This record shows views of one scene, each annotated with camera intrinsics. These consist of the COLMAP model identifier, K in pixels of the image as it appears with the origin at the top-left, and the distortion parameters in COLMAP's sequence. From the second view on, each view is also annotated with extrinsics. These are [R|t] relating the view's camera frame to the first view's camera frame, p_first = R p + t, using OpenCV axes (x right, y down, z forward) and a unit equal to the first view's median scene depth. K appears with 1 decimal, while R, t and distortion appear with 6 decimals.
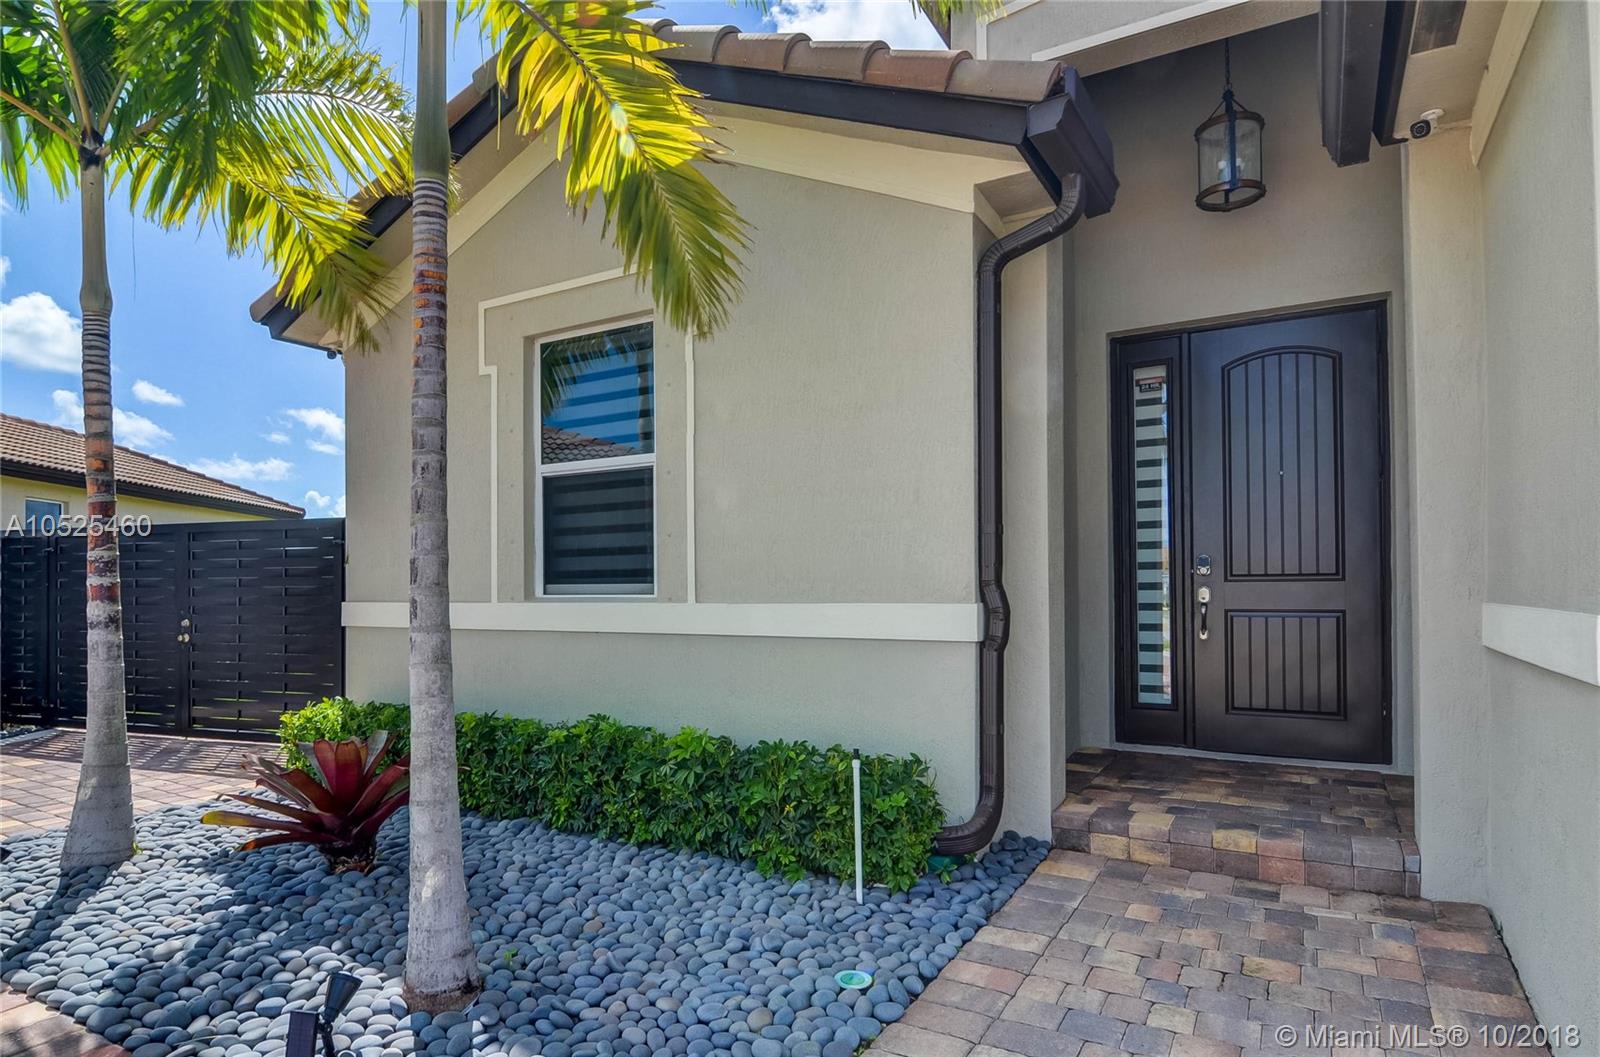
lens RADIAL K [[967.3, 0, 717.8], [0, 967.3, 575.4], [0, 0, 1]] dist [0.015919, -0.000290]
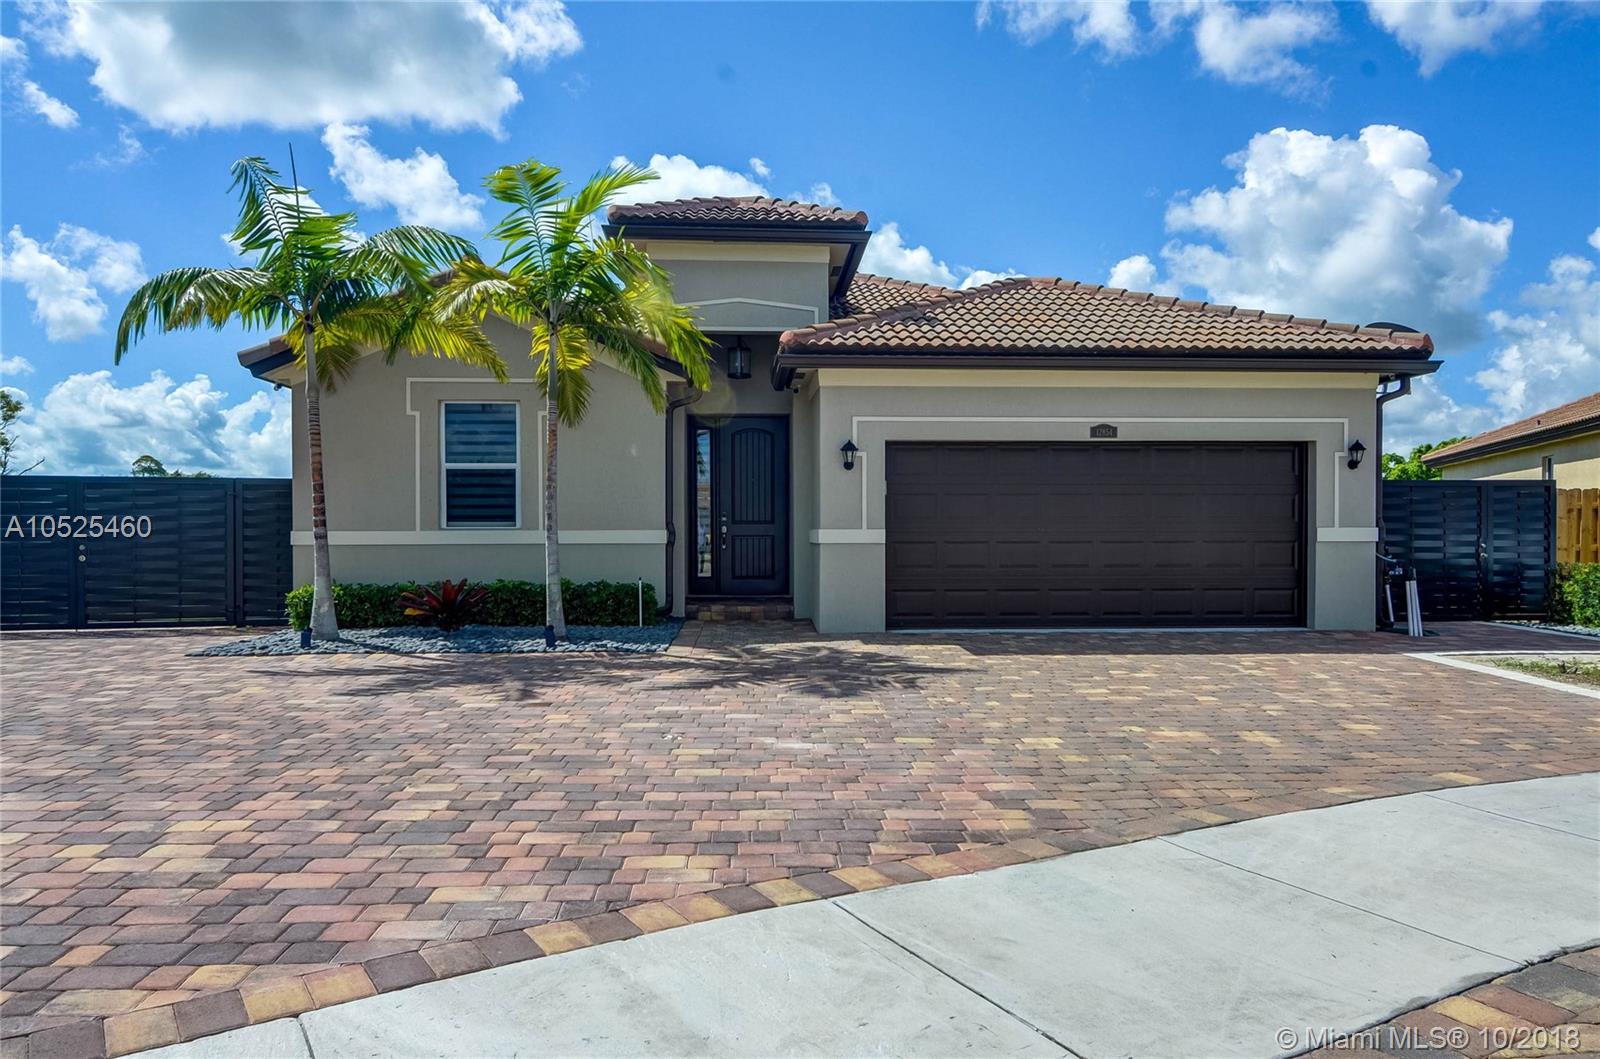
lens RADIAL K [[1186.5, 0, 799.9], [0, 1186.5, 530.1], [0, 0, 1]] dist [0.051549, -0.000739]
pose [[0.824107, 0.007616, 0.566384, -1.051742], [-0.010566, 0.999942, 0.001928, 0.014737], [-0.566336, -0.007574, 0.824139, -1.585675]]
